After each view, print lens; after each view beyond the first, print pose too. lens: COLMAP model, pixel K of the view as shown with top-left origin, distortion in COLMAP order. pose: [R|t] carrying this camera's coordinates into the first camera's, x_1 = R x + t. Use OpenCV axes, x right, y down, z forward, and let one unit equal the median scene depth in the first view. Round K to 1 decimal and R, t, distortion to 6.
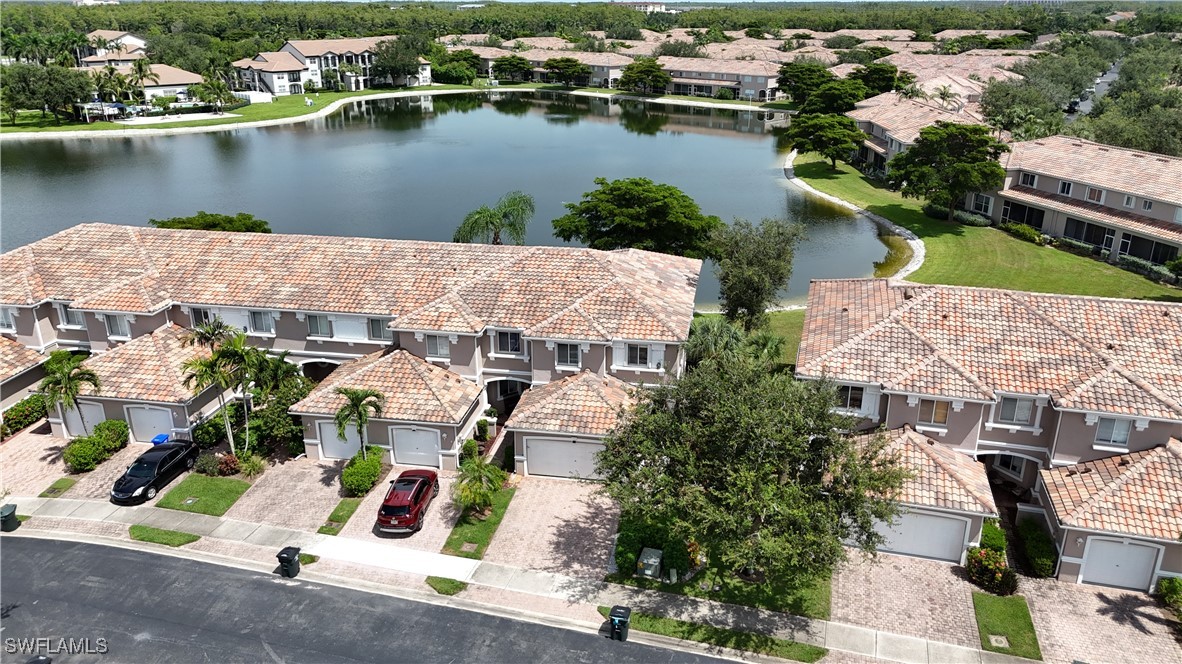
lens RADIAL K [[871.8, 0, 598.0], [0, 871.8, 332.1], [0, 0, 1]] dist [0.058165, -0.056925]
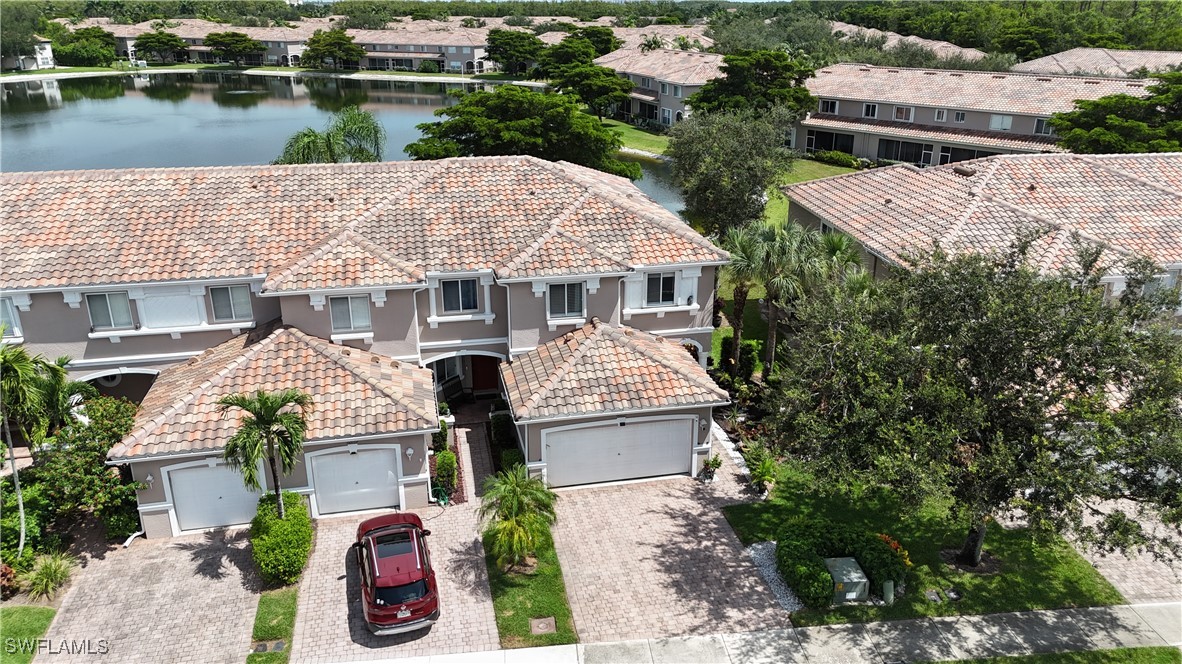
lens RADIAL K [[871.8, 0, 598.0], [0, 871.8, 332.1], [0, 0, 1]] dist [0.058165, -0.056925]
pose [[0.927357, -0.130498, 0.350684, -0.215815], [0.130802, 0.991143, 0.022935, 0.033459], [-0.350571, 0.024601, 0.936213, 0.326609]]
